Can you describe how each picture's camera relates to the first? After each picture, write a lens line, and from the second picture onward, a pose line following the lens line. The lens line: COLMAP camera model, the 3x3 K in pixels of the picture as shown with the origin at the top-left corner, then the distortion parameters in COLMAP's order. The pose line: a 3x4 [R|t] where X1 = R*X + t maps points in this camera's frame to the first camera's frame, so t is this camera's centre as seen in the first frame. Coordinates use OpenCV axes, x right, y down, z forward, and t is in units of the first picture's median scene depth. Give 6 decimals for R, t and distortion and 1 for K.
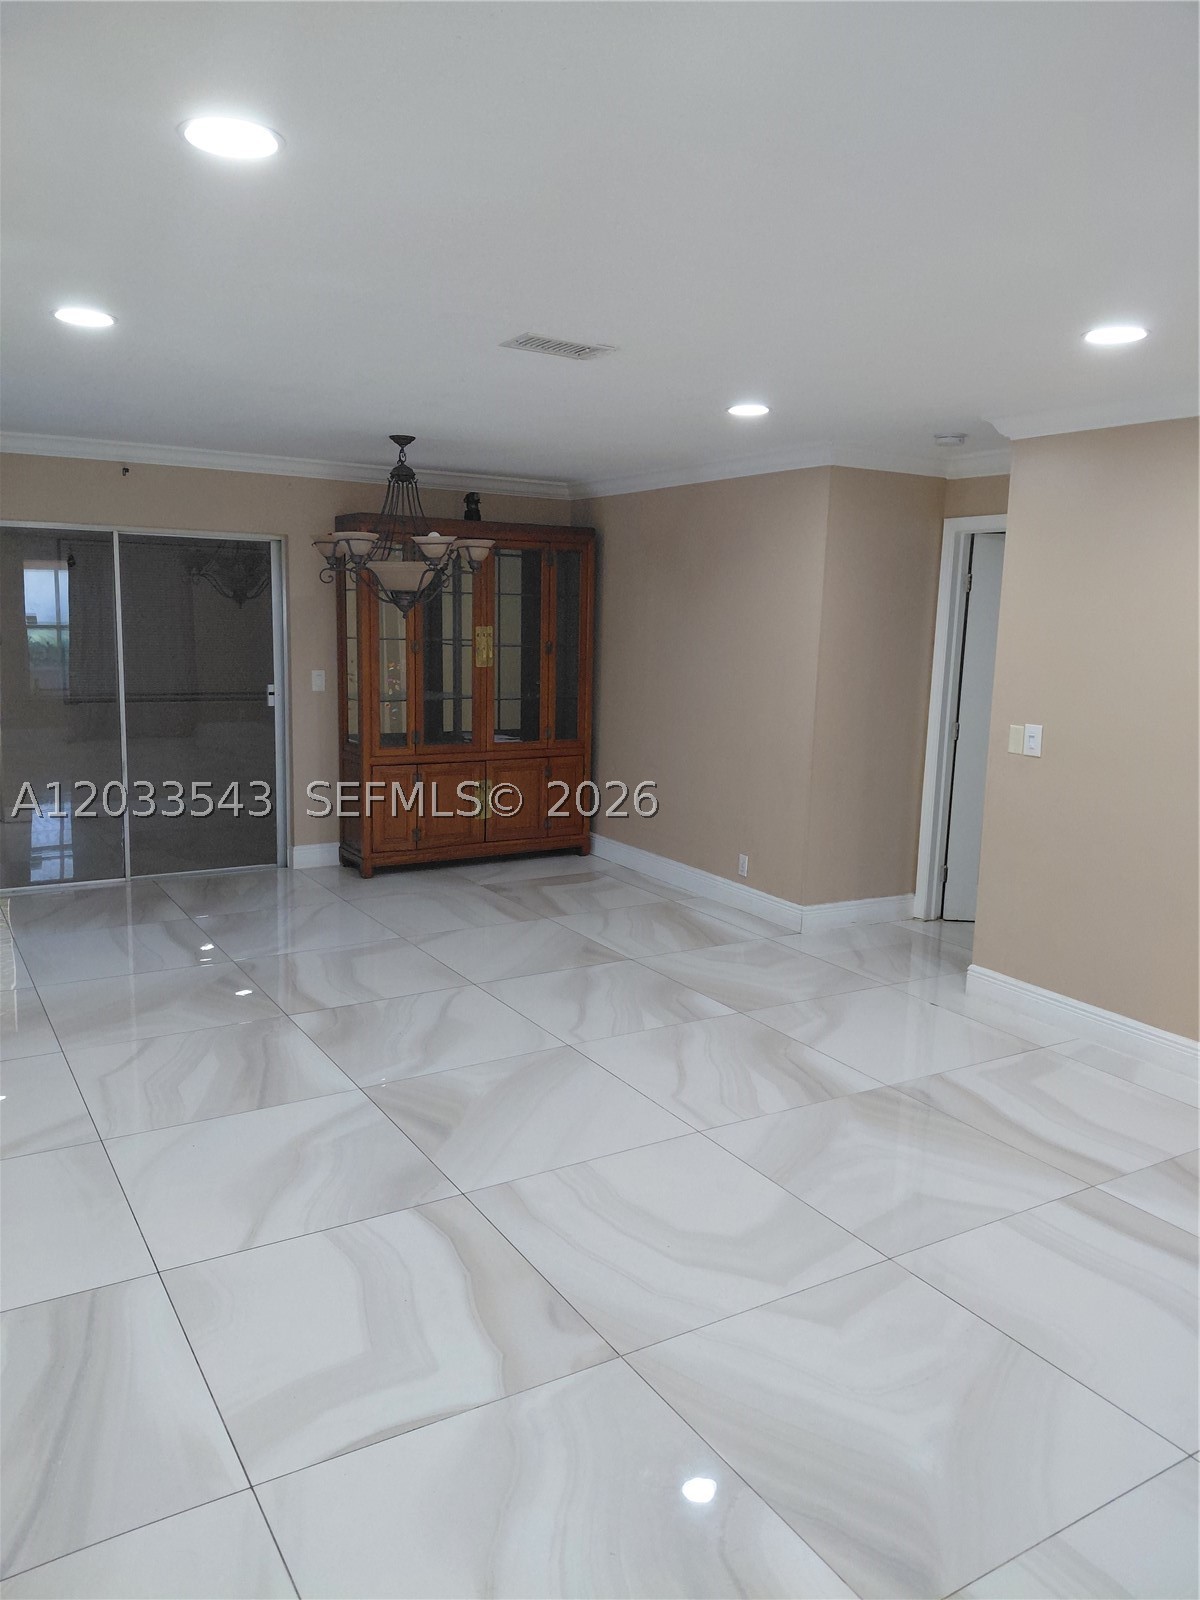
lens RADIAL K [[1186.0, 0, 600.7], [0, 1186.0, 831.8], [0, 0, 1]] dist [0.107810, -0.261043]
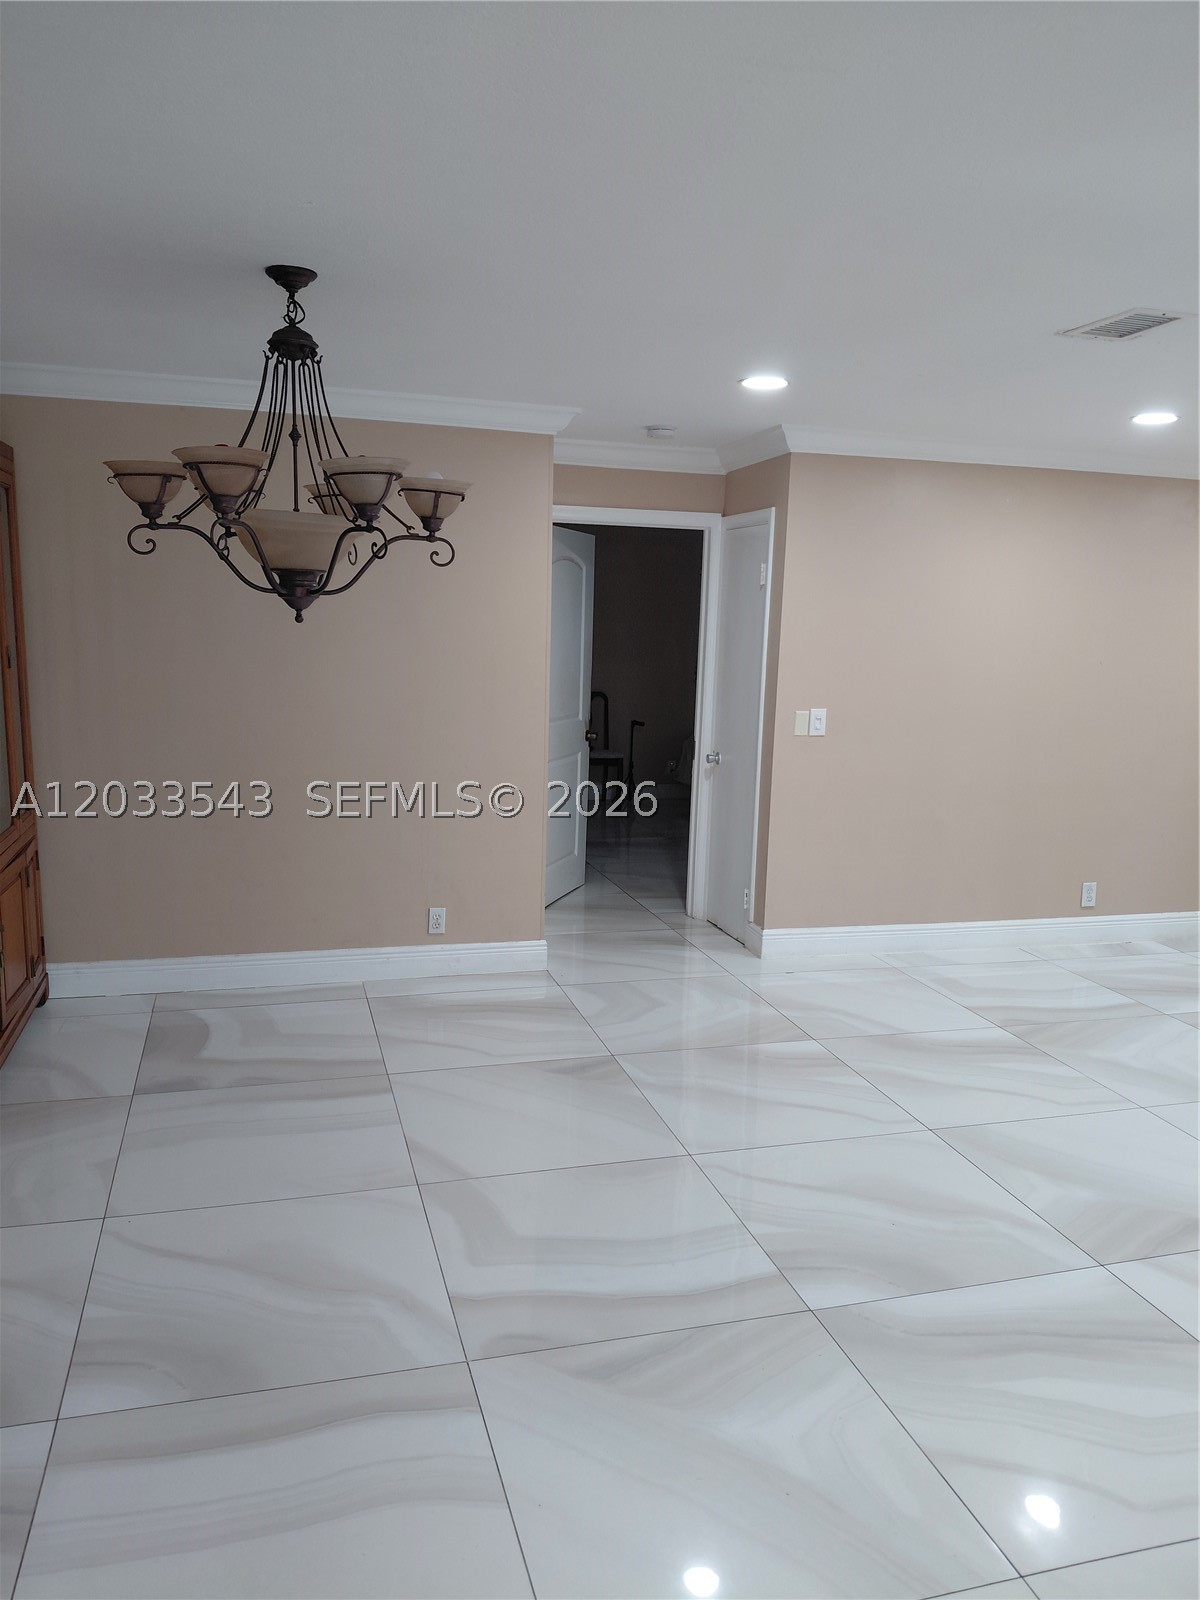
lens RADIAL K [[1186.0, 0, 600.7], [0, 1186.0, 831.8], [0, 0, 1]] dist [0.107810, -0.261043]
pose [[0.229823, -0.193809, 0.953740, -0.801057], [0.146800, 0.975662, 0.162889, -0.190287], [-0.962097, 0.102573, 0.252681, 0.917723]]
